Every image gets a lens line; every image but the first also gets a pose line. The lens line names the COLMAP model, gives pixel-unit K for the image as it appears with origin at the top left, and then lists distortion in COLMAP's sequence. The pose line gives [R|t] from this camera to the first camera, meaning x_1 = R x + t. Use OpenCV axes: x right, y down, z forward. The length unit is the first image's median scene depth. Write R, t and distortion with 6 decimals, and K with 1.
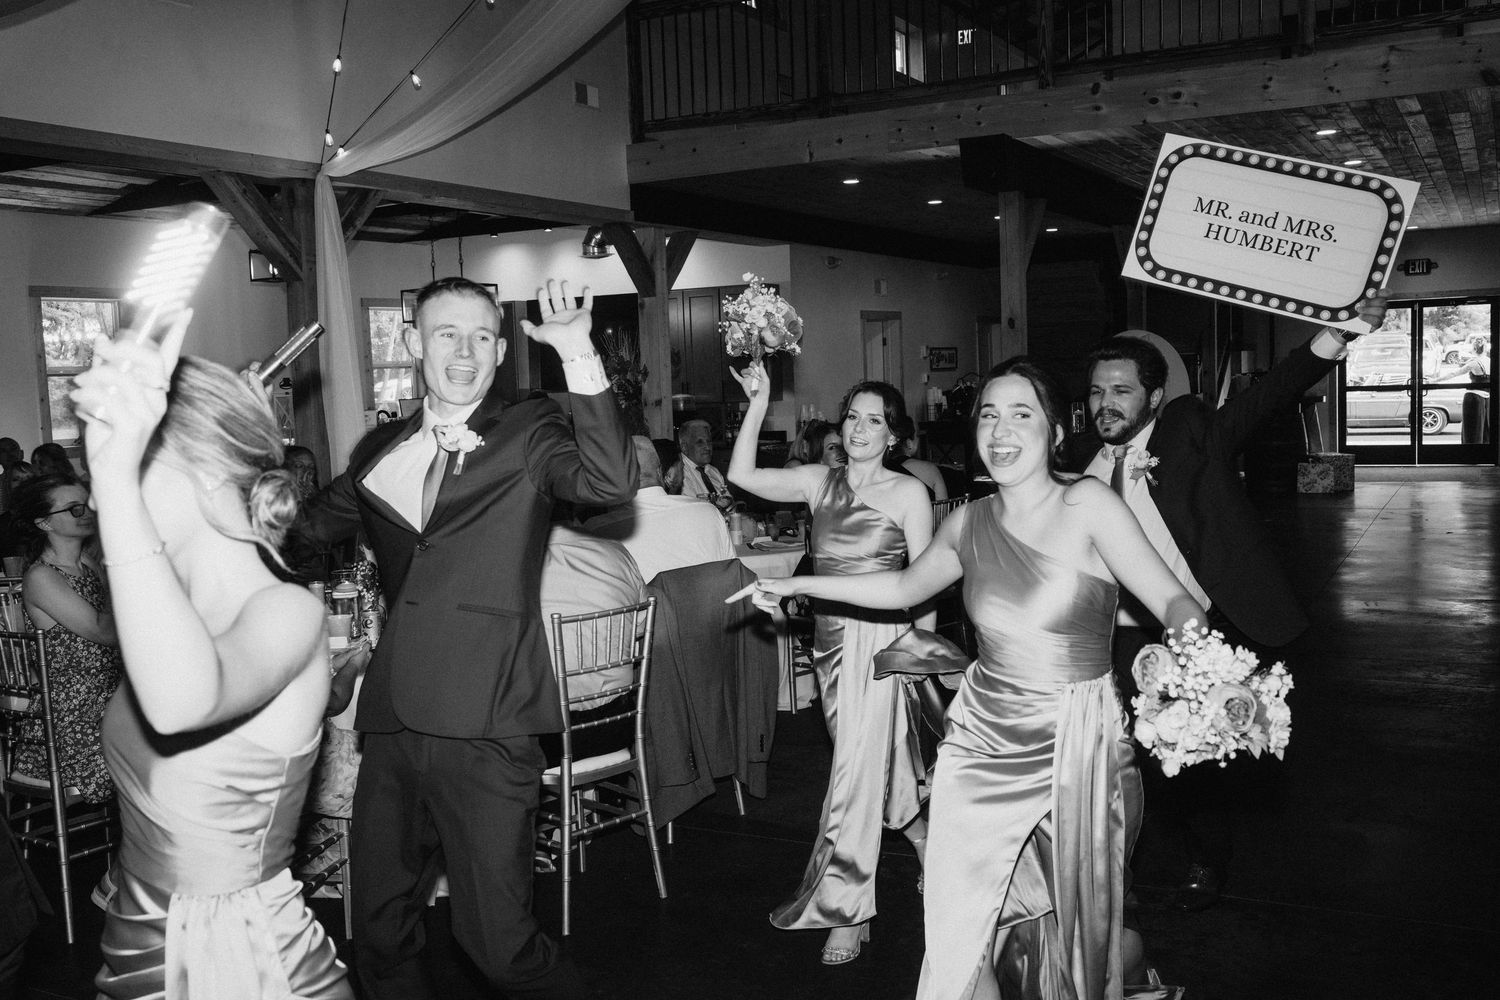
lens RADIAL K [[1481.3, 0, 725.1], [0, 1481.3, 507.8], [0, 0, 1]] dist [0.002385, 0.007928]
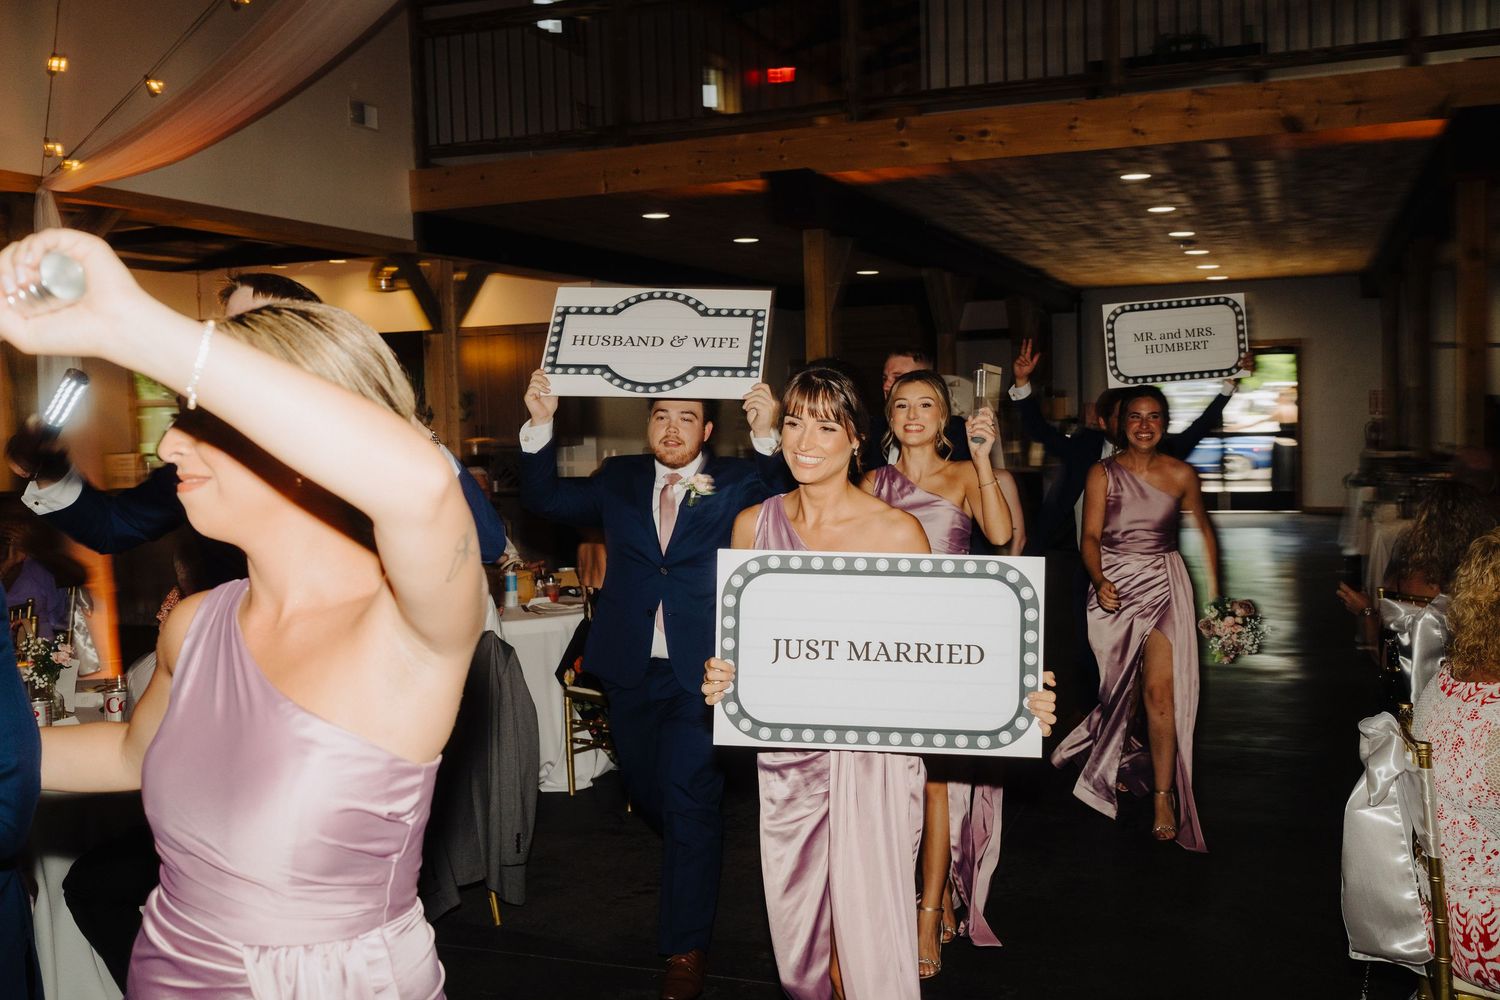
lens RADIAL K [[1481.3, 0, 725.1], [0, 1481.3, 507.8], [0, 0, 1]] dist [0.002385, 0.007928]
pose [[0.994038, 0.003802, 0.108968, 0.030744], [-0.000851, 0.999632, -0.027123, -0.008575], [-0.109031, 0.026869, 0.993675, 0.063162]]
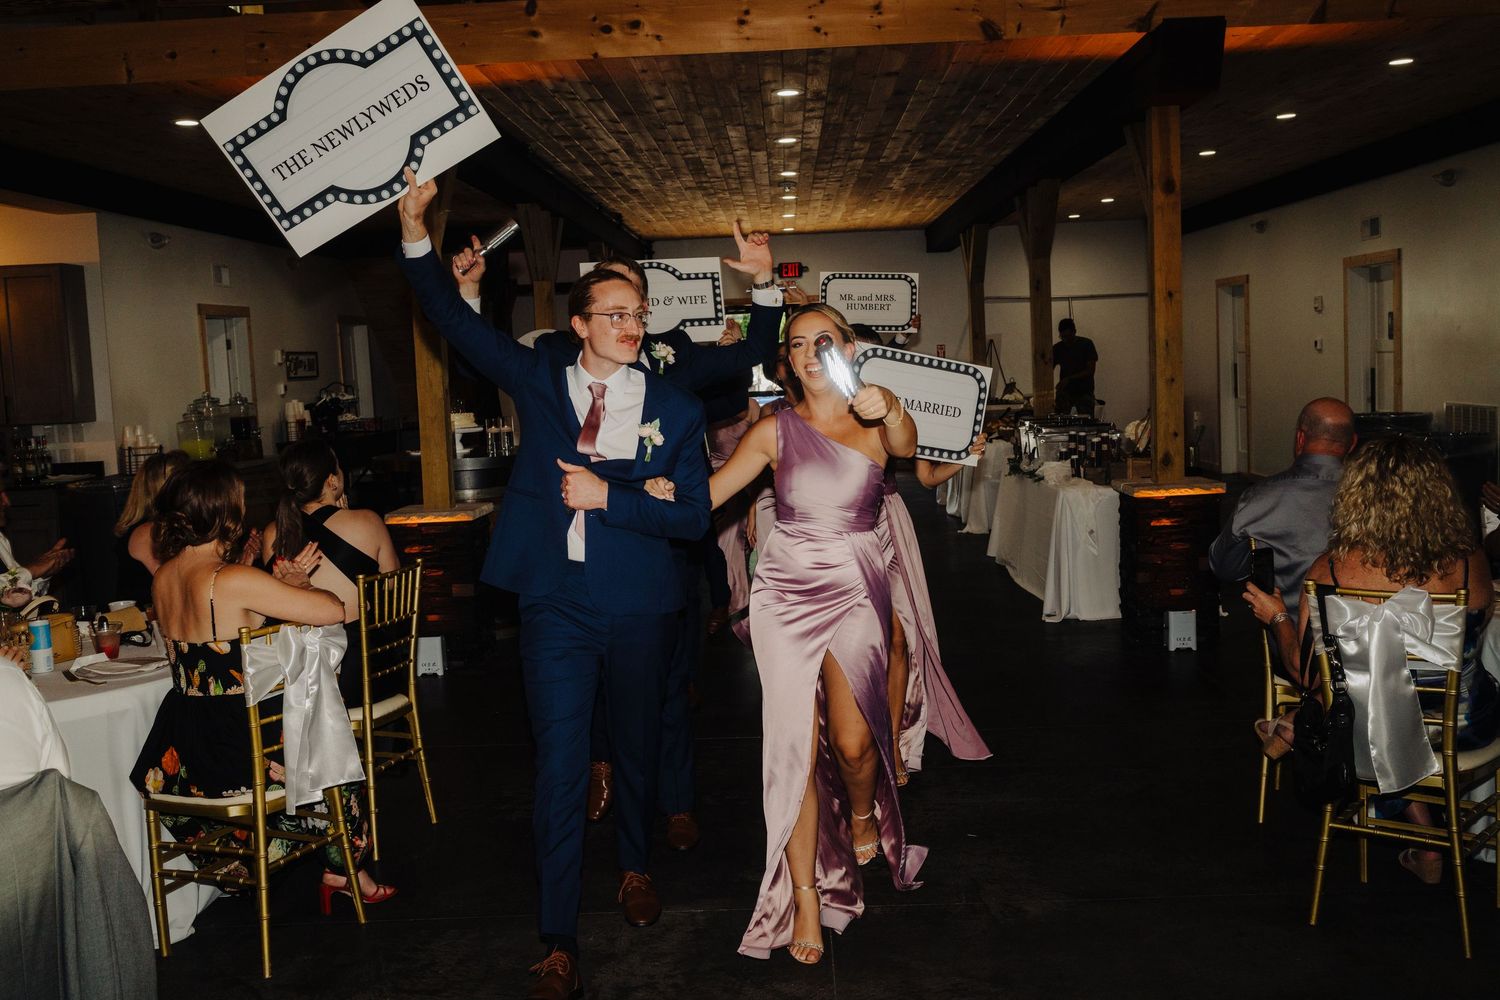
lens RADIAL K [[1414.2, 0, 717.7], [0, 1414.2, 475.1], [0, 0, 1]] dist [-0.029667, 0.080386]
pose [[0.894940, -0.038621, 0.444512, 0.003007], [0.050051, 0.998648, -0.014002, -0.024458], [-0.443370, 0.034779, 0.895664, 0.282052]]
